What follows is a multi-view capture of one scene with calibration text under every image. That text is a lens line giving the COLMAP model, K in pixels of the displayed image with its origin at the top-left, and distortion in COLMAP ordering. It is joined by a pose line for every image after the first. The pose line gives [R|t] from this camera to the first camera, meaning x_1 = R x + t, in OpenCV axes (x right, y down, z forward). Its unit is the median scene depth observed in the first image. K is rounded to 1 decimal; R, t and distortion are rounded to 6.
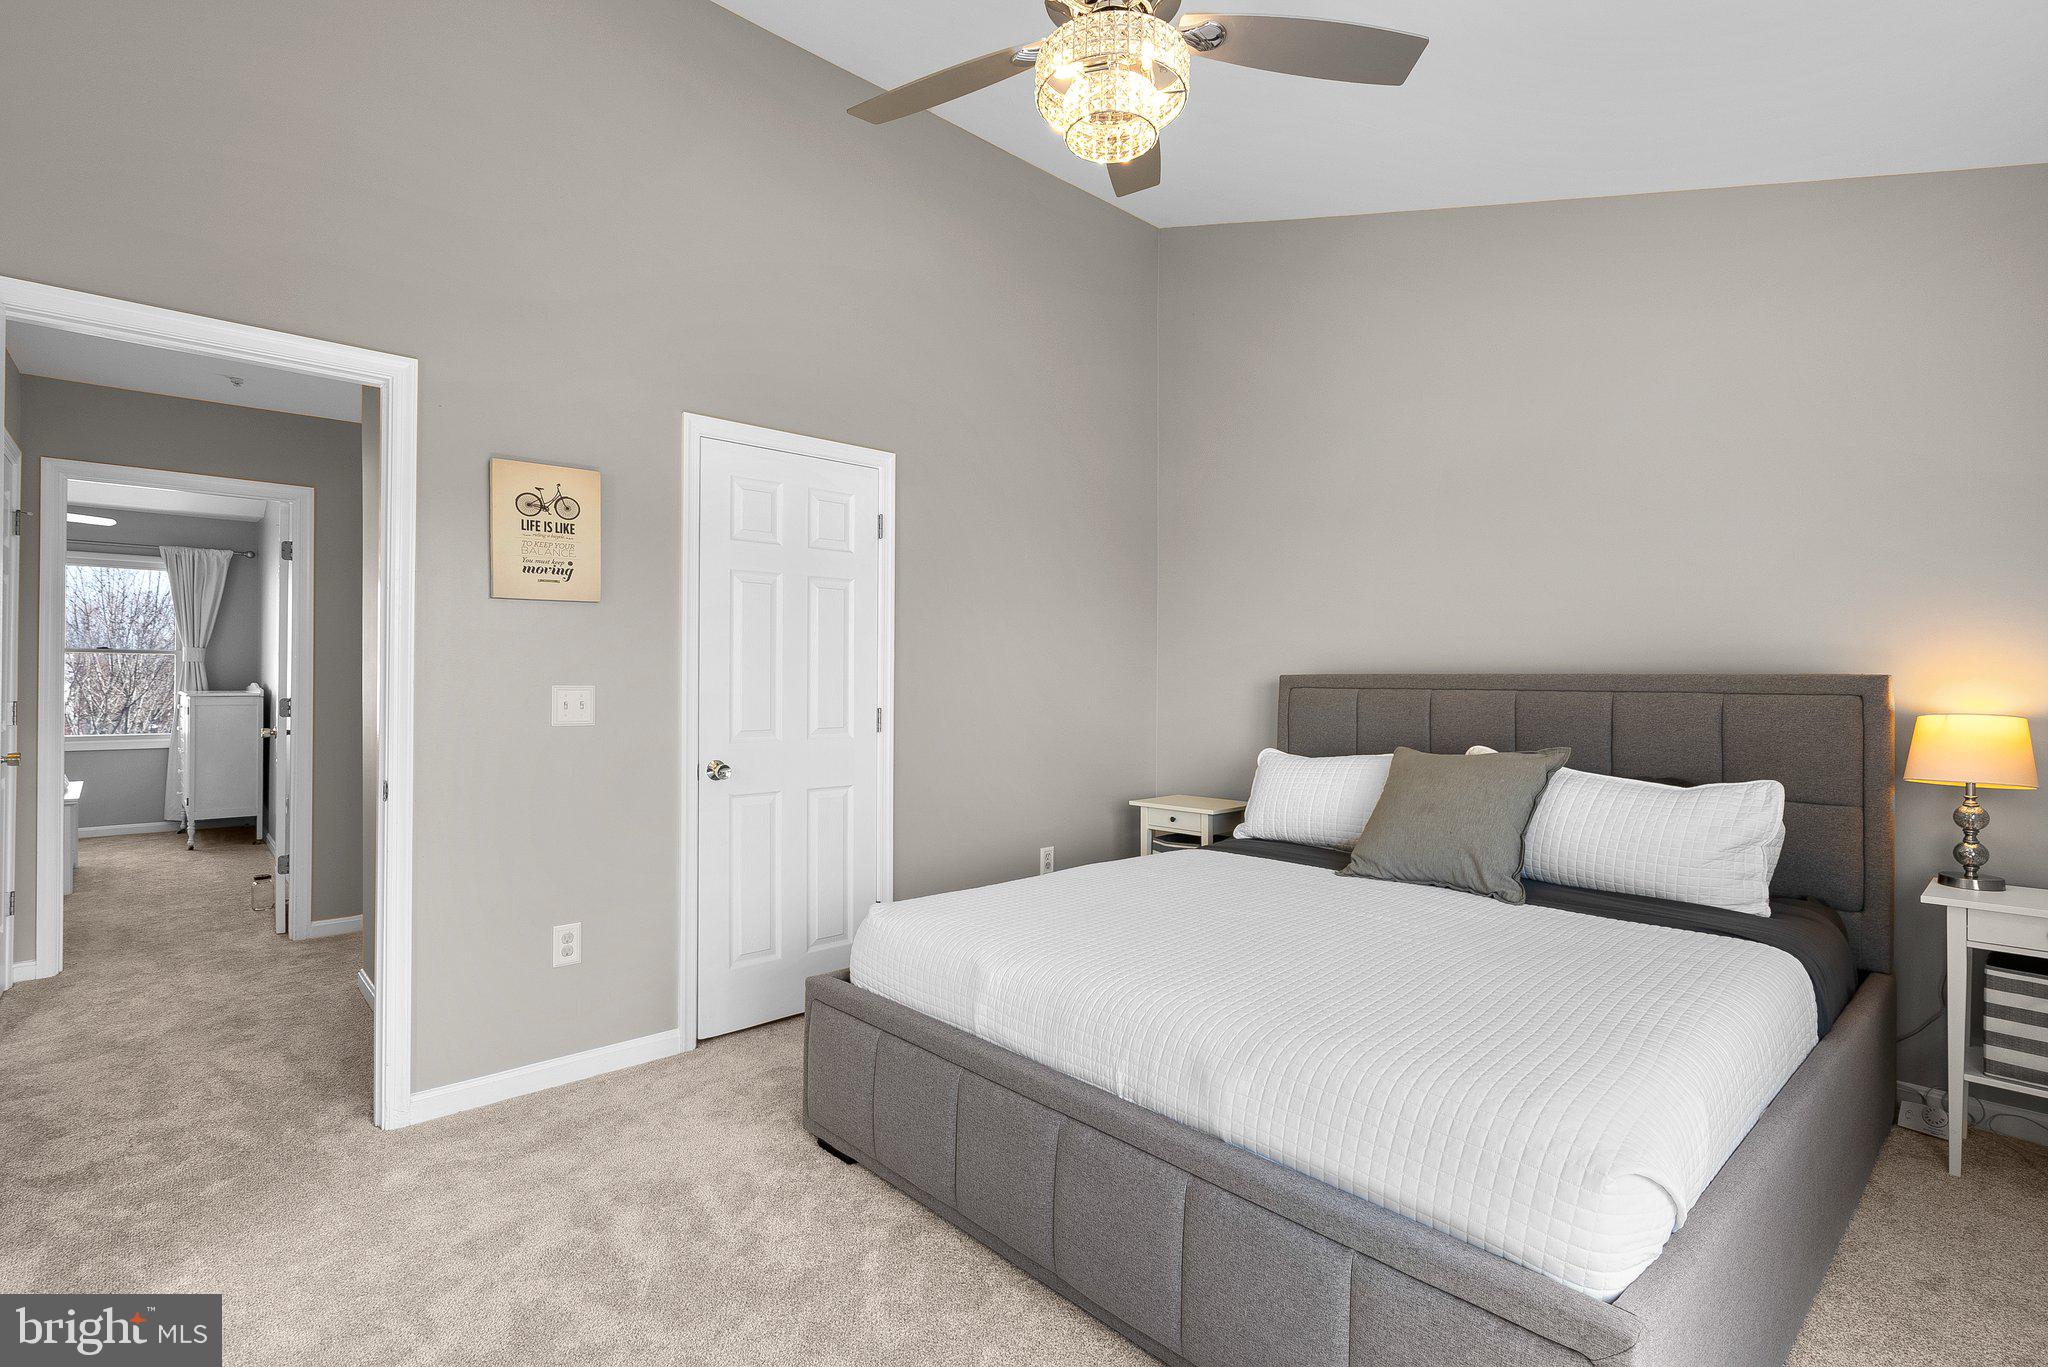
lens RADIAL K [[941.4, 0, 1017.6], [0, 941.4, 672.9], [0, 0, 1]] dist [-0.003250, 0.002659]
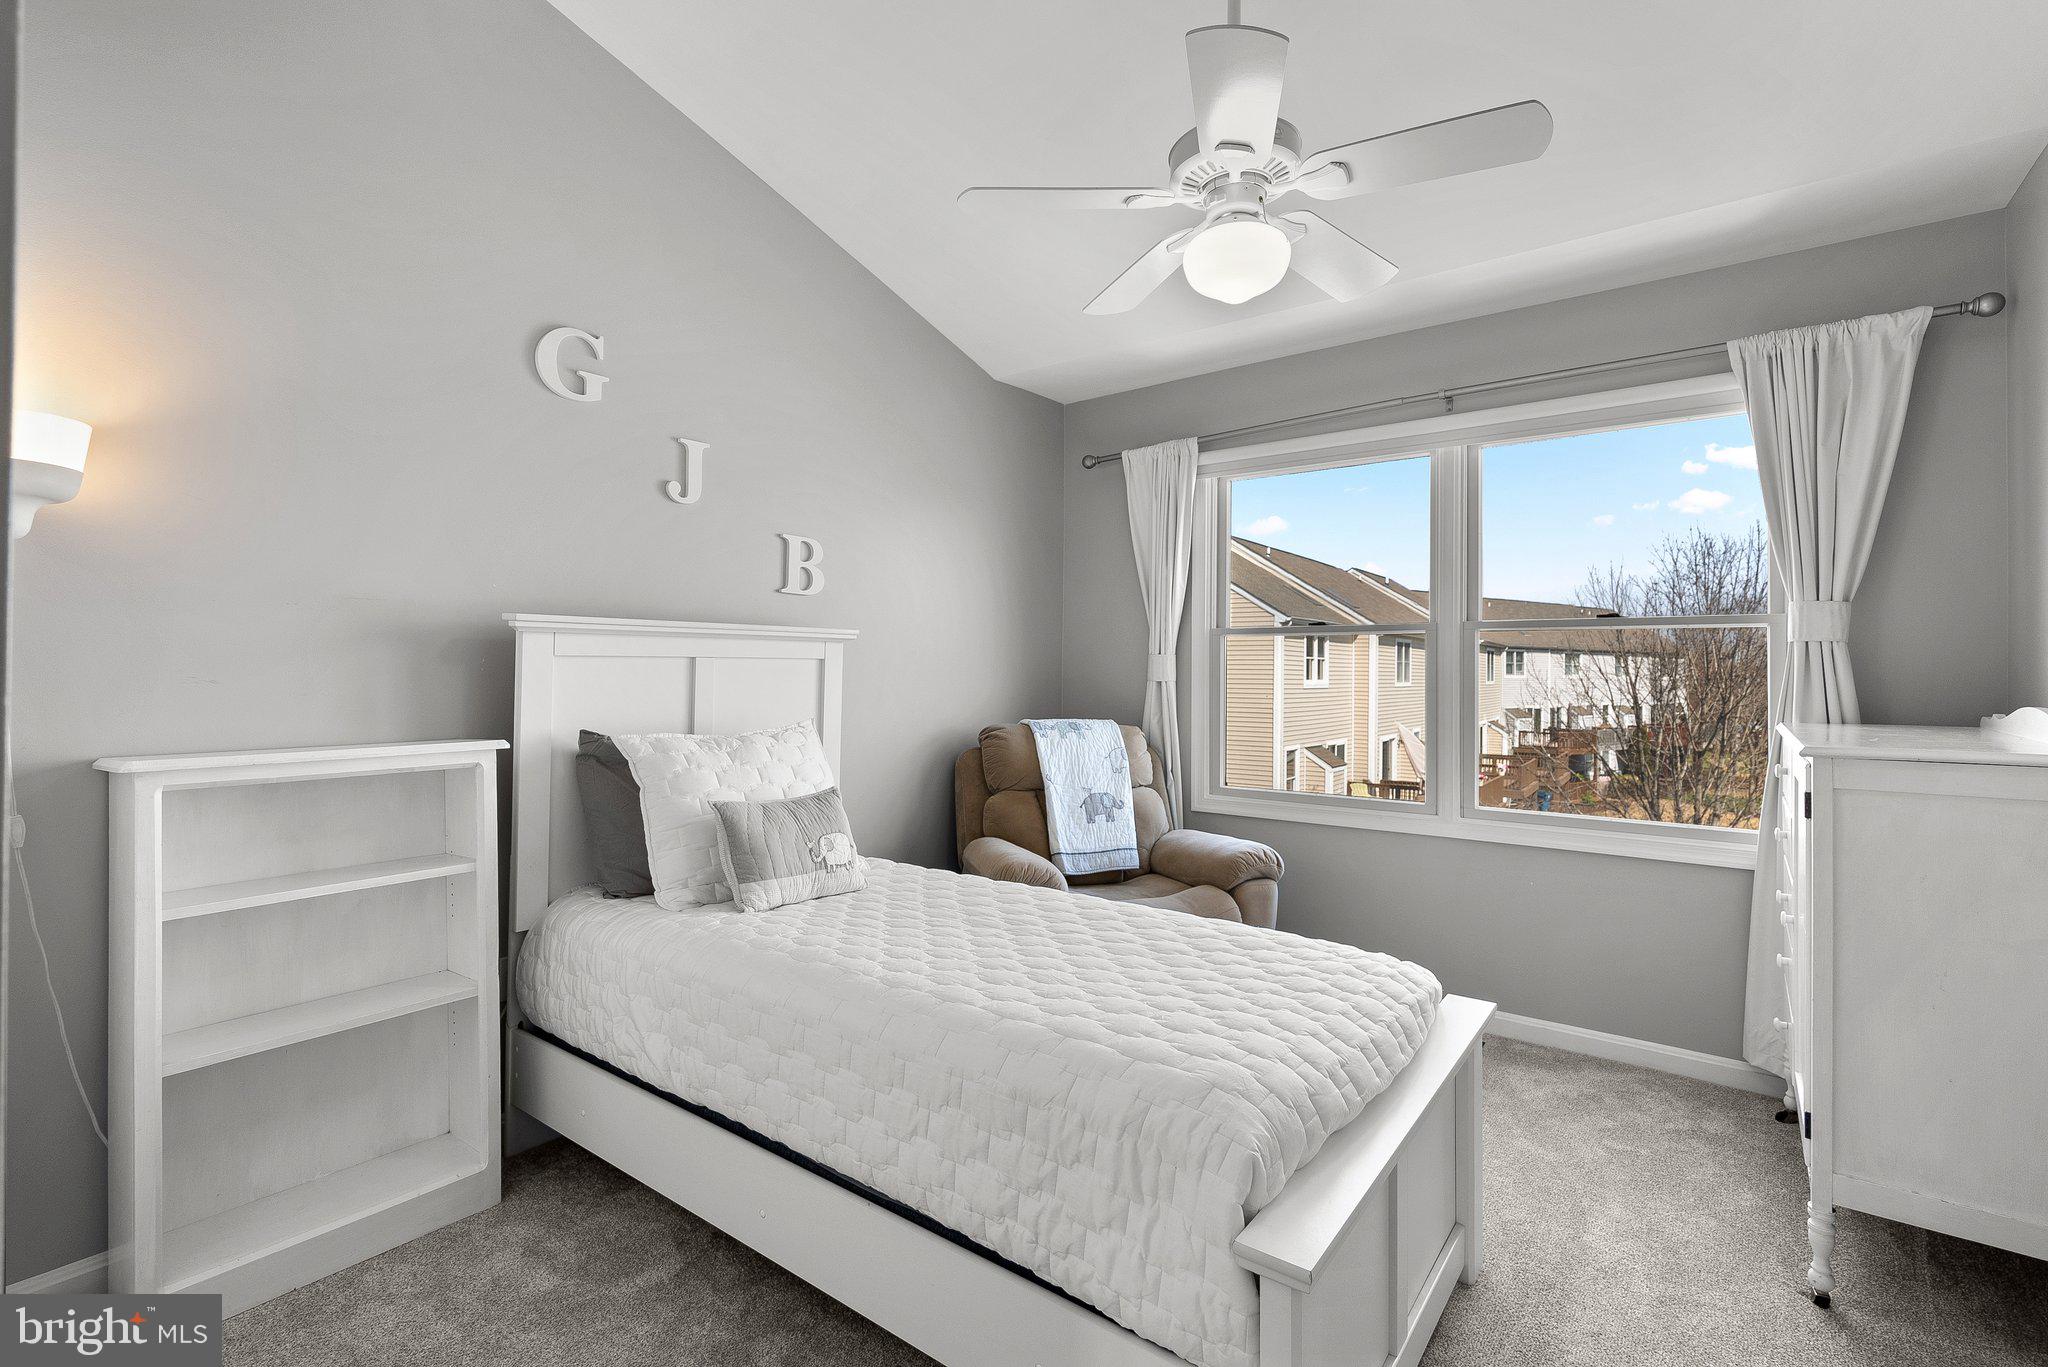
lens RADIAL K [[941.4, 0, 1021.7], [0, 941.4, 666.1], [0, 0, 1]] dist [-0.003250, 0.002659]
pose [[0.162042, -0.008907, -0.986744, -0.568715], [-0.001916, 0.999955, -0.009340, 0.001339], [0.986782, 0.003404, 0.162017, 0.639480]]
